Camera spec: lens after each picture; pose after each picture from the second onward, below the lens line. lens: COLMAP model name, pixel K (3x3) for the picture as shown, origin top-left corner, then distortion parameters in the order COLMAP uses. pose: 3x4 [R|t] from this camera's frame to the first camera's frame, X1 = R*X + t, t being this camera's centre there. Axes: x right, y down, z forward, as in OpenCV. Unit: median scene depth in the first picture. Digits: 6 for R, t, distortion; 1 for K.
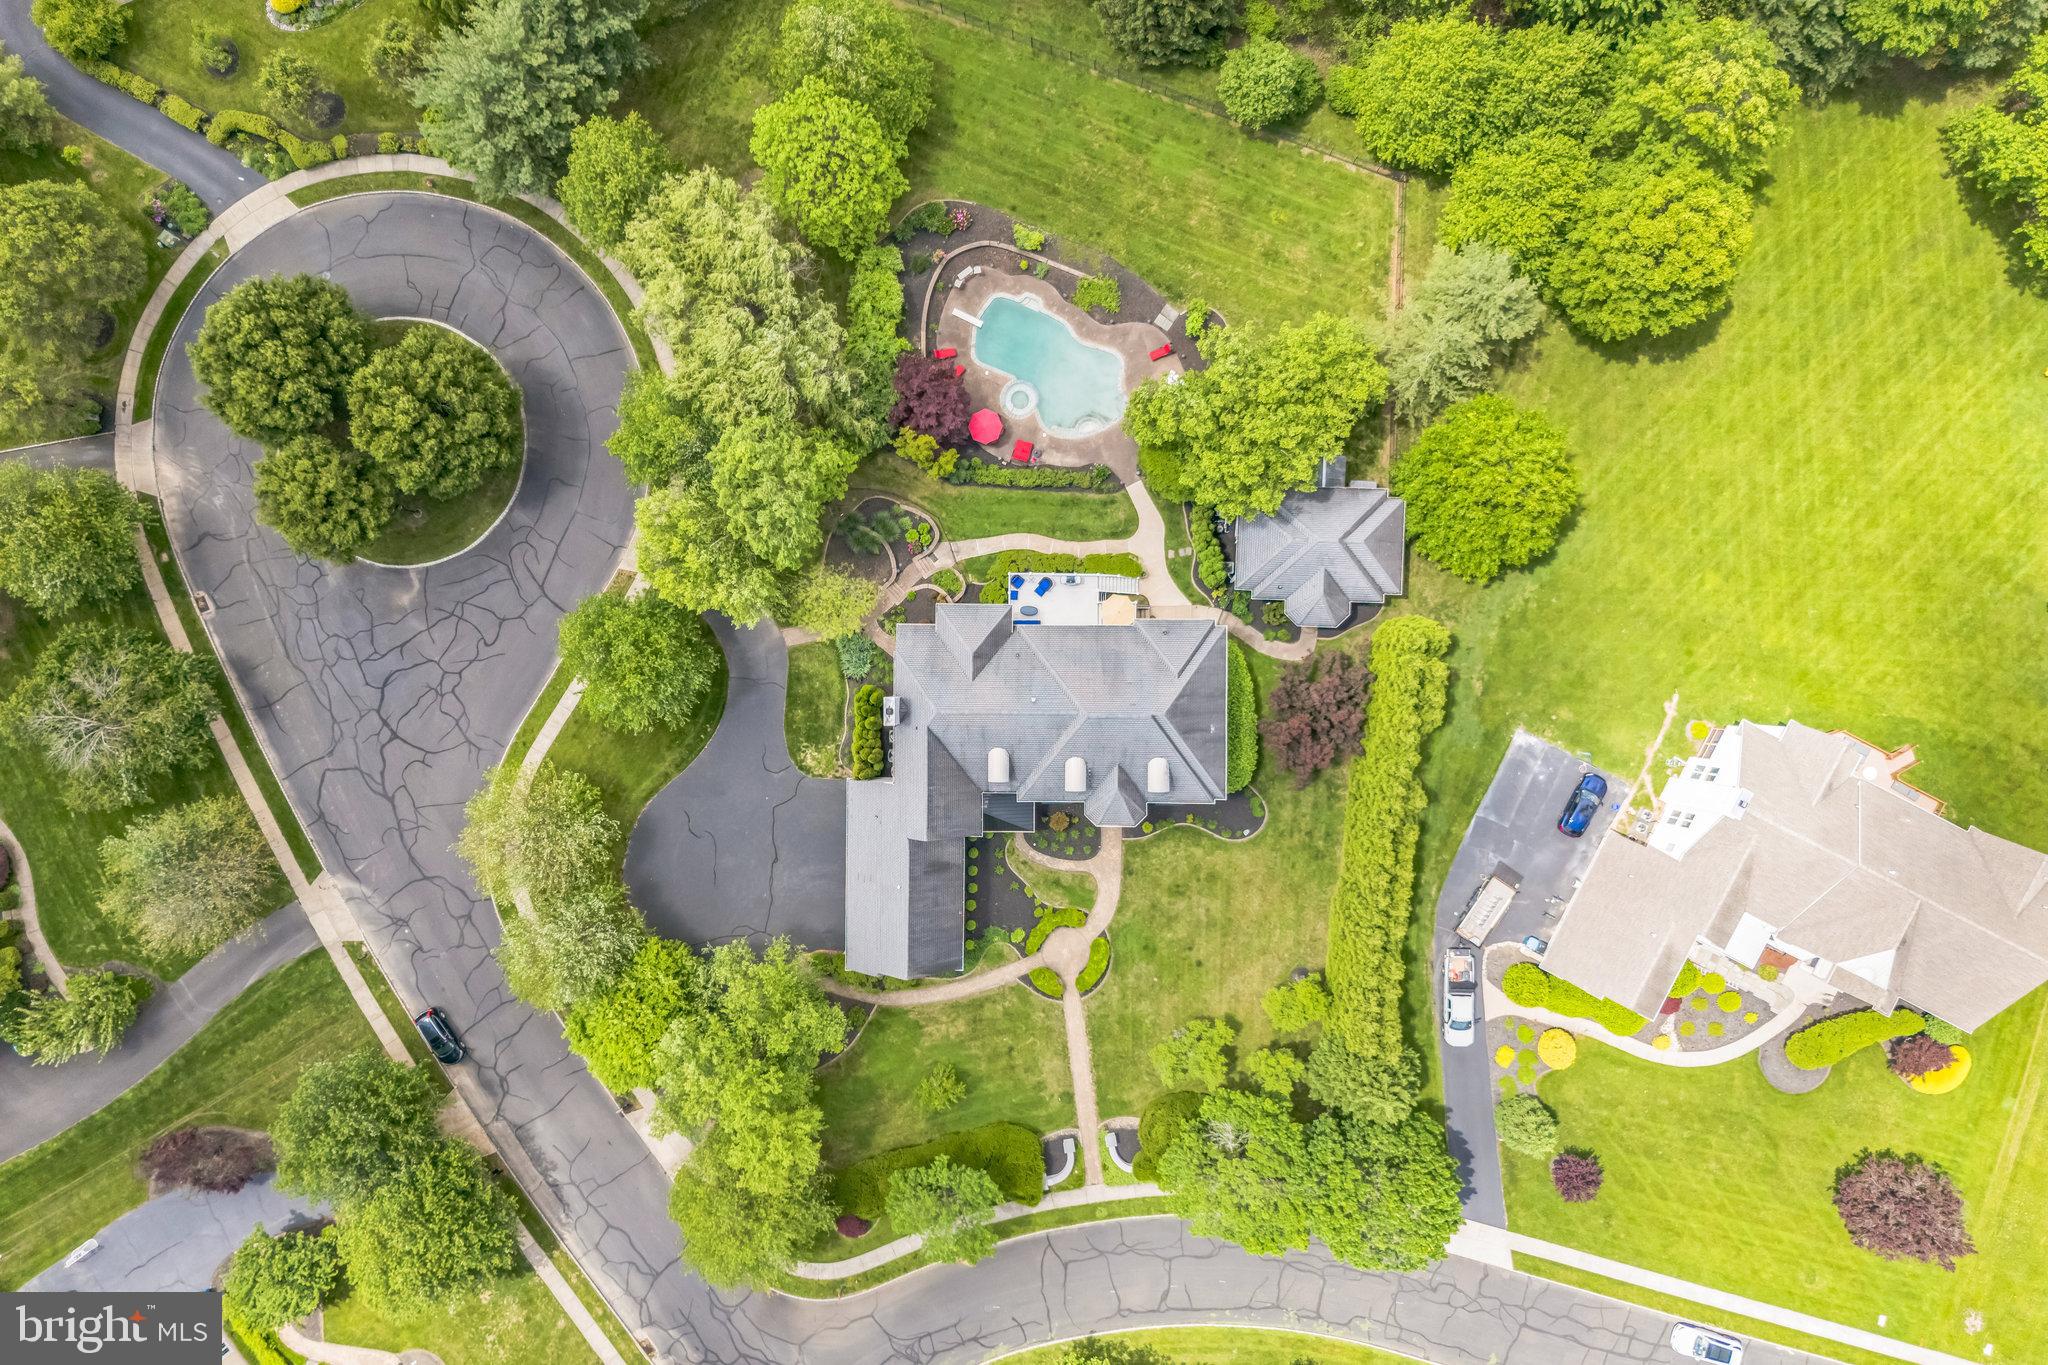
lens RADIAL K [[1533.1, 0, 1024.0], [0, 1533.1, 682.5], [0, 0, 1]] dist [0.042823, -0.047161]
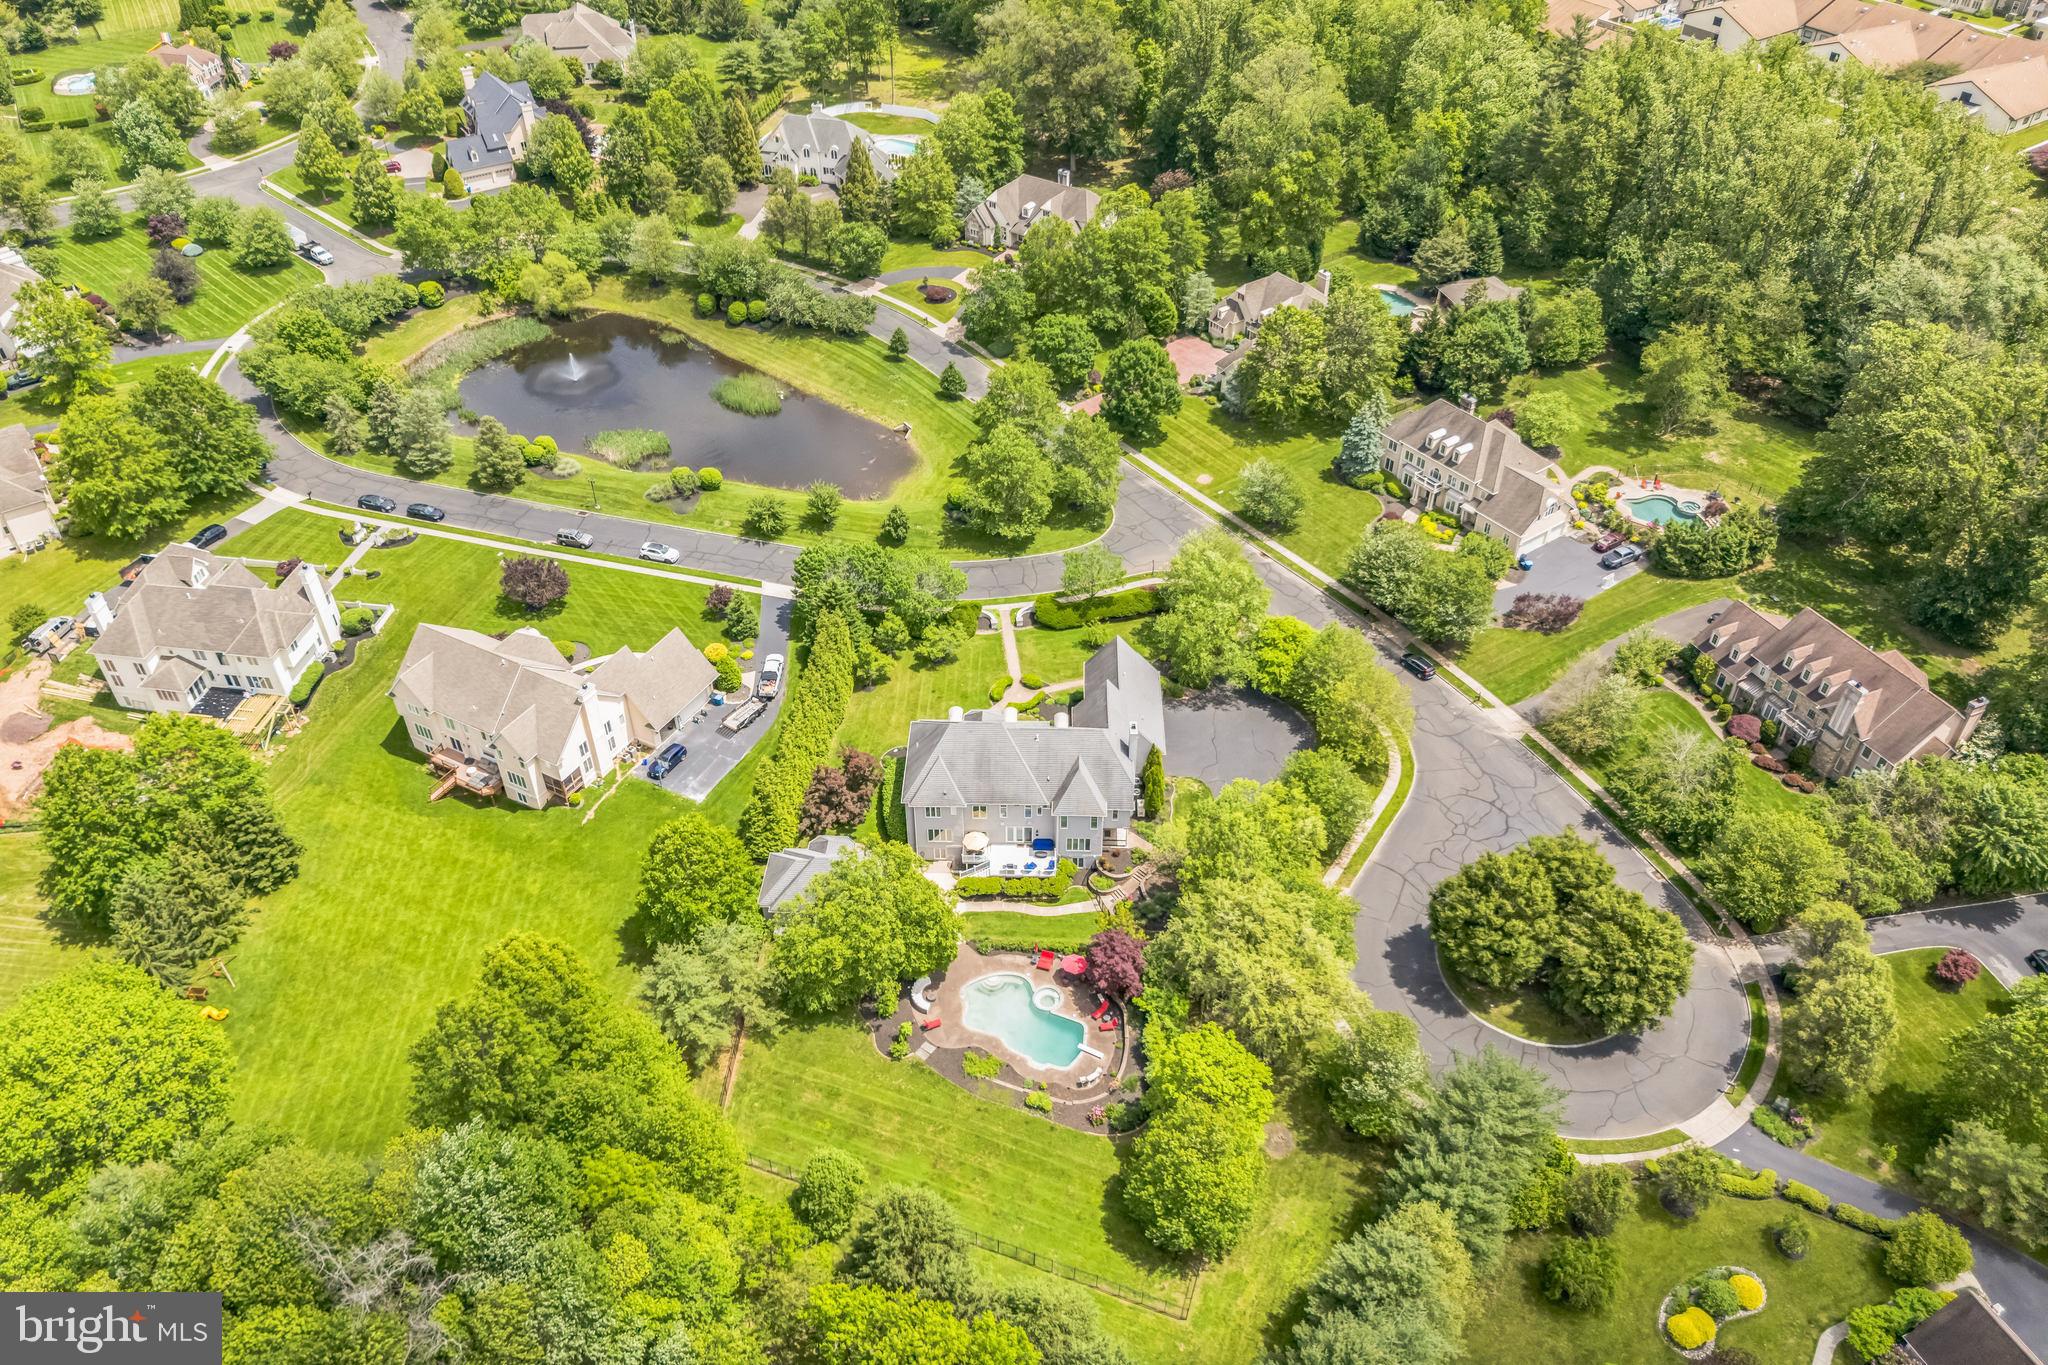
lens RADIAL K [[1533.1, 0, 1024.0], [0, 1533.1, 682.5], [0, 0, 1]] dist [0.042823, -0.047161]
pose [[-0.999736, -0.003489, 0.022715, -0.010919], [0.019806, -0.632180, 0.774568, -0.997648], [0.011657, 0.774814, 0.632082, 0.016481]]
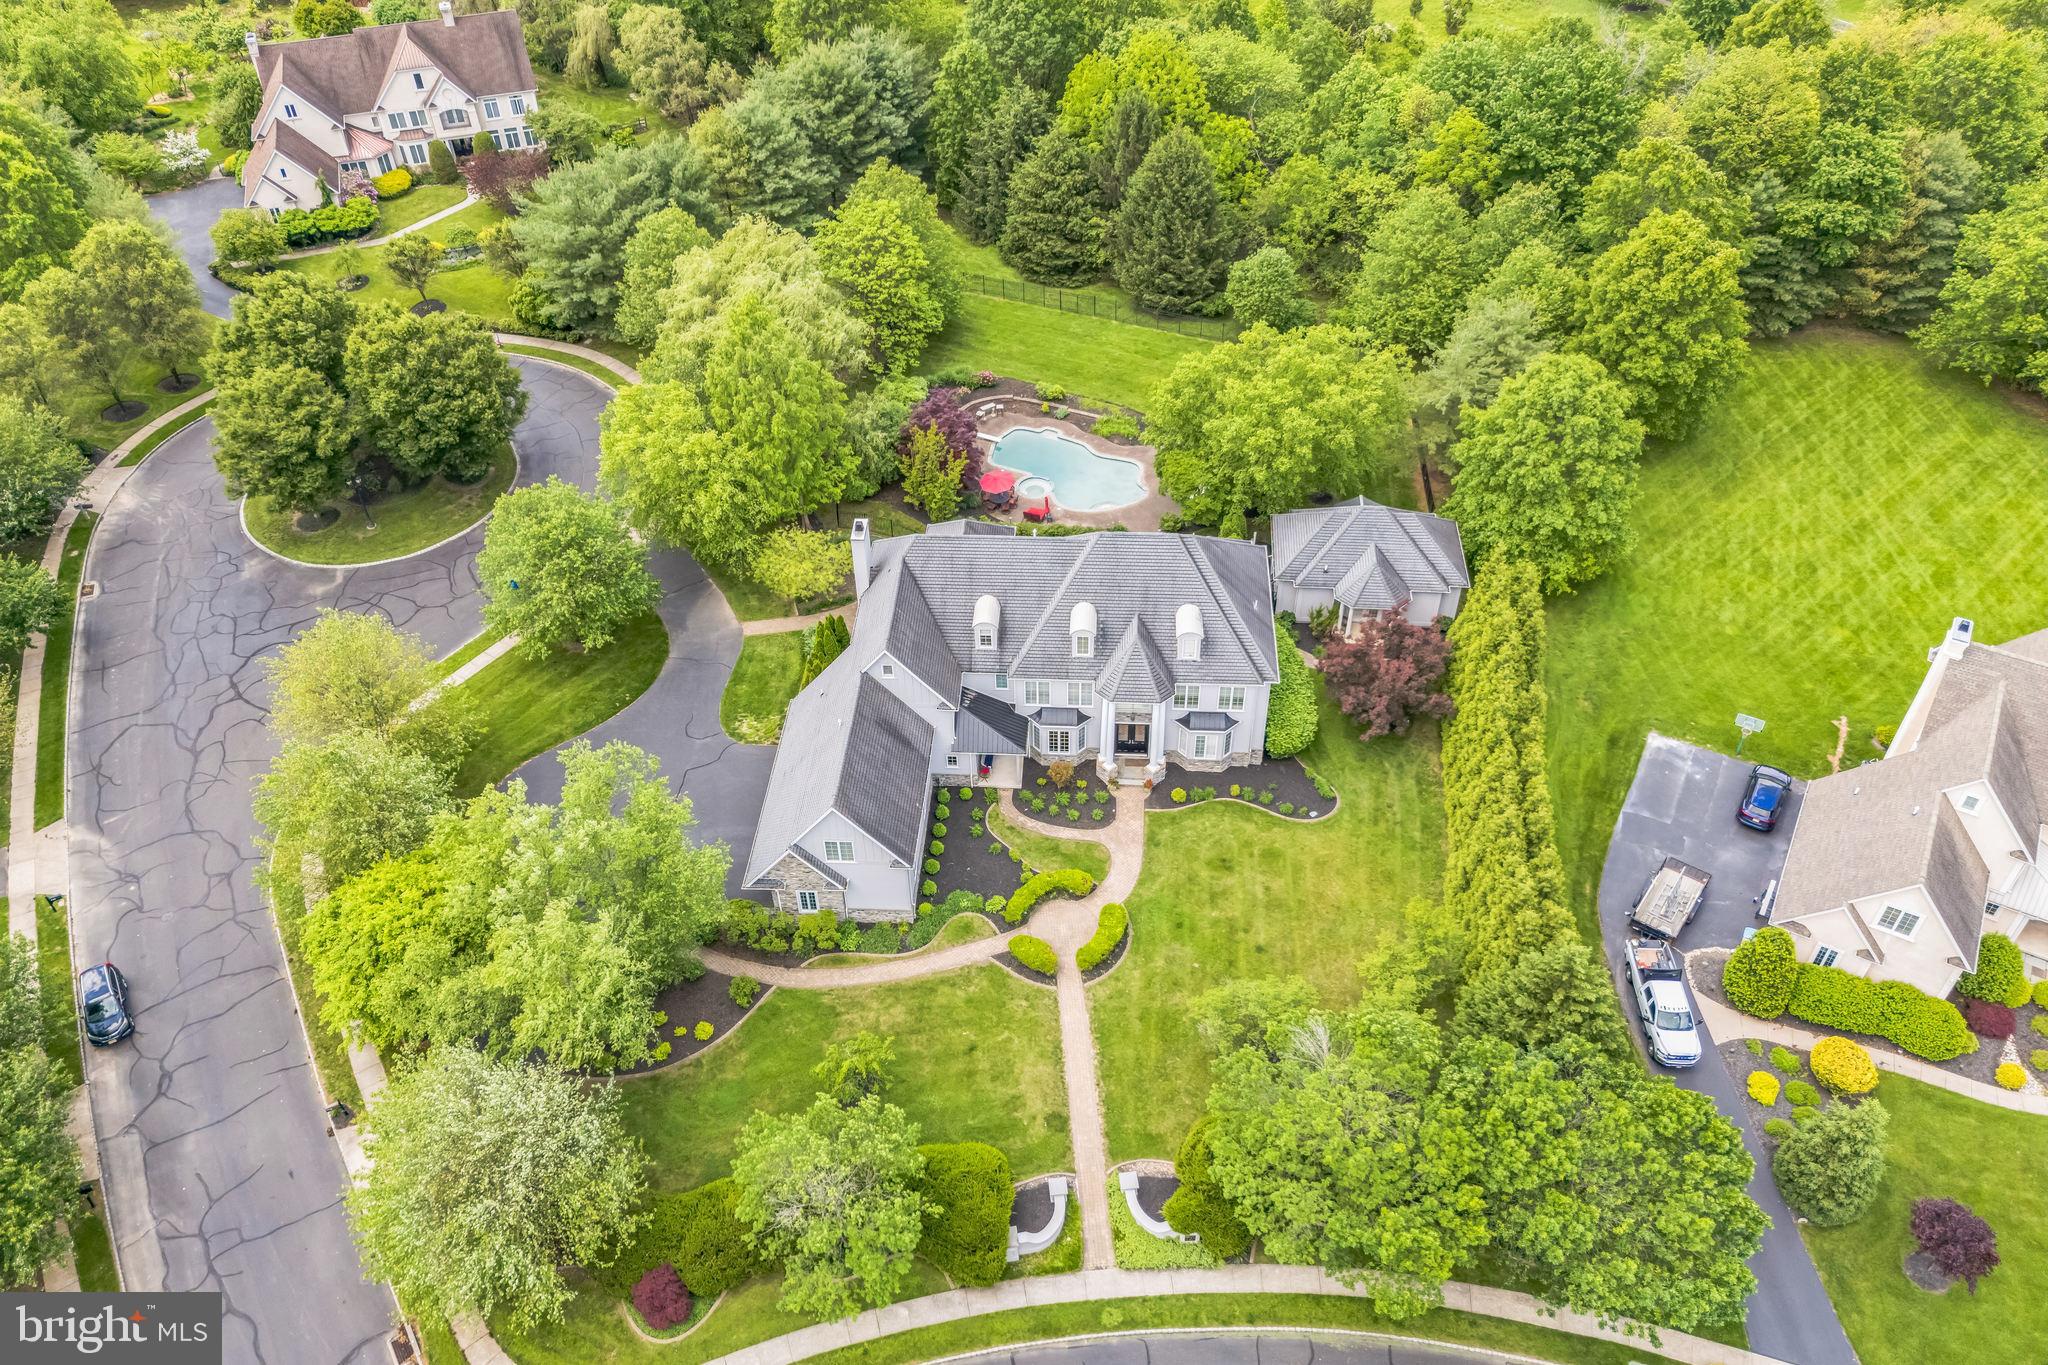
lens RADIAL K [[1533.1, 0, 1024.0], [0, 1533.1, 682.5], [0, 0, 1]] dist [0.042823, -0.047161]
pose [[0.998592, 0.039517, -0.035393, 0.029528], [-0.052671, 0.659085, -0.750222, 0.618133], [-0.006319, 0.751029, 0.660239, 0.464388]]
